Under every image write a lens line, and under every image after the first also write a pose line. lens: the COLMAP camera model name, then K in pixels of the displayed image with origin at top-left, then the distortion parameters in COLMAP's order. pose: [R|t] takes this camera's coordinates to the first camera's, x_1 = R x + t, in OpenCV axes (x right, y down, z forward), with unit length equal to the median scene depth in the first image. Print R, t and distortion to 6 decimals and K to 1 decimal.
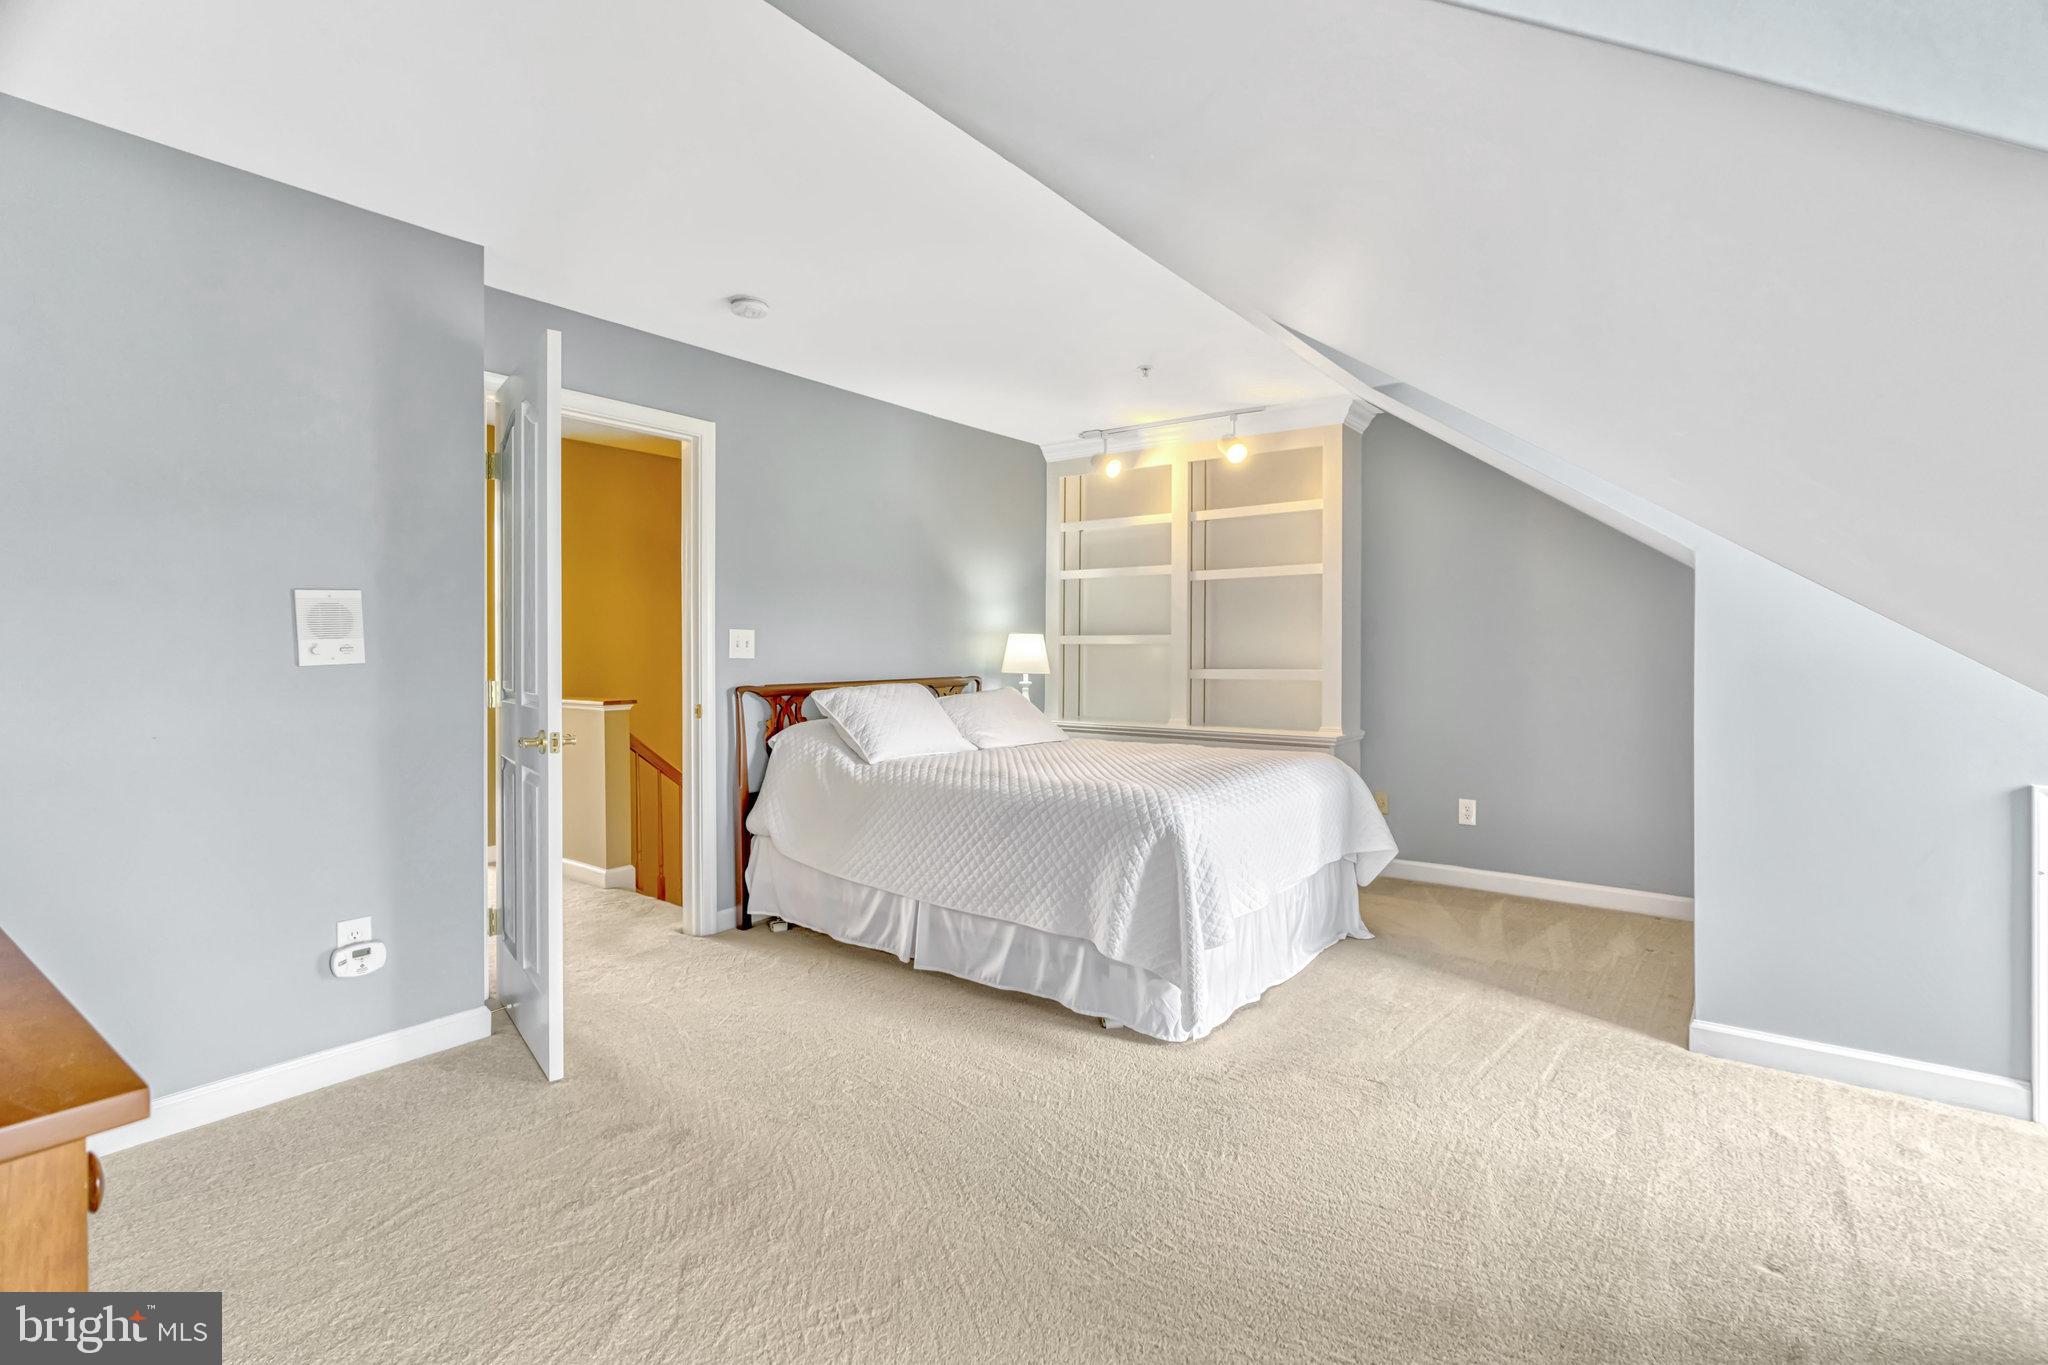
lens RADIAL K [[930.8, 0, 1039.7], [0, 930.8, 651.1], [0, 0, 1]] dist [-0.011097, 0.003690]
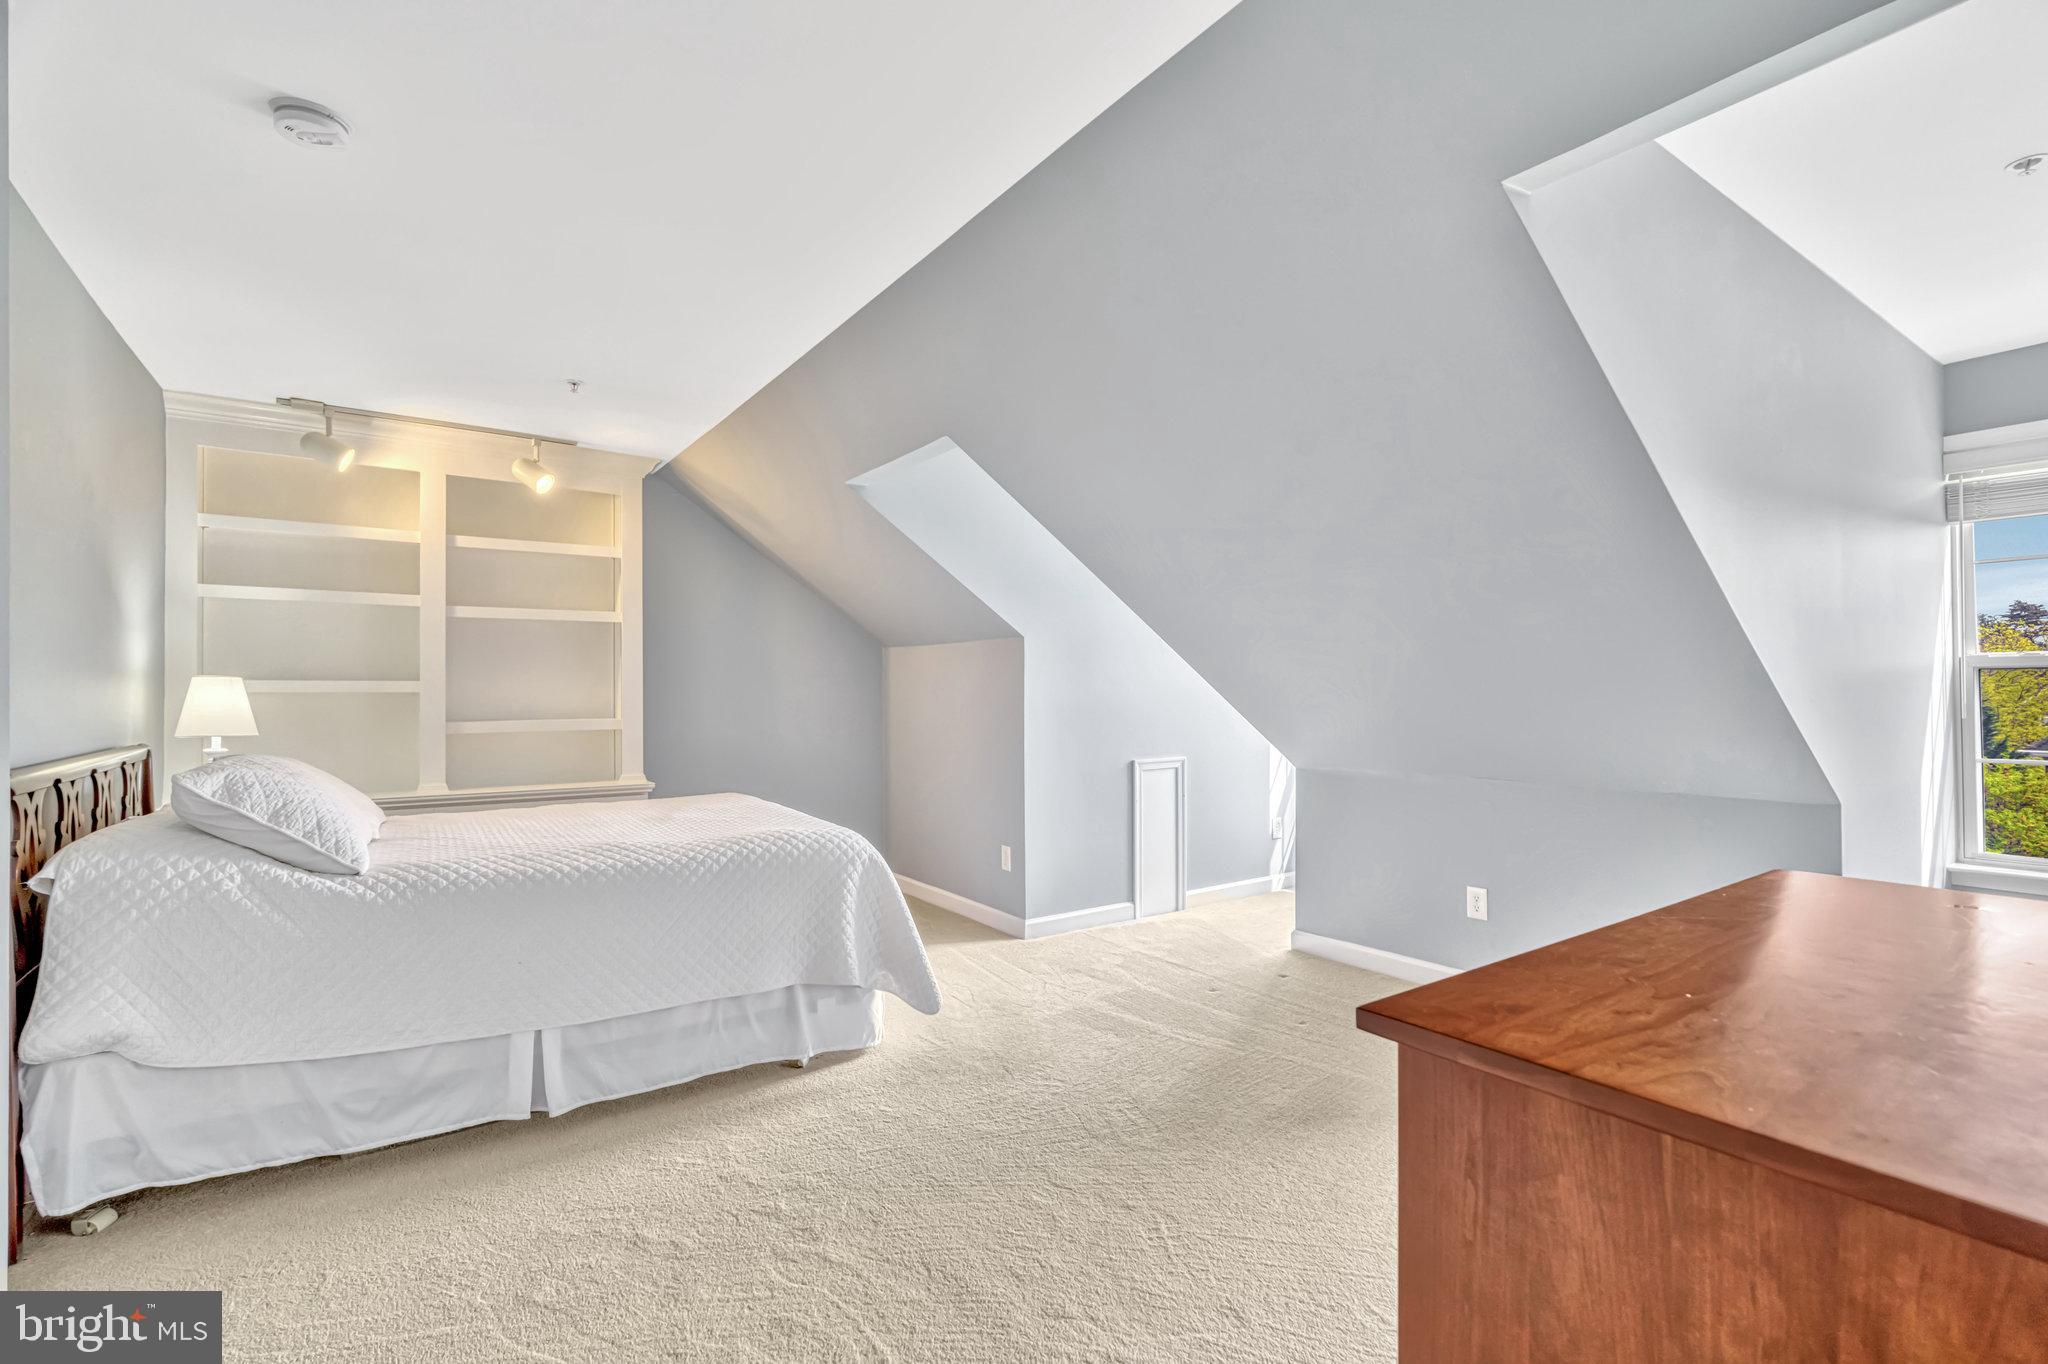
lens RADIAL K [[930.8, 0, 1025.1], [0, 930.8, 683.5], [0, 0, 1]] dist [-0.011097, 0.003690]
pose [[0.327530, 0.010186, 0.944786, -0.617557], [0.004918, 0.999910, -0.012485, -0.003276], [-0.944828, 0.008736, 0.327451, 0.320837]]
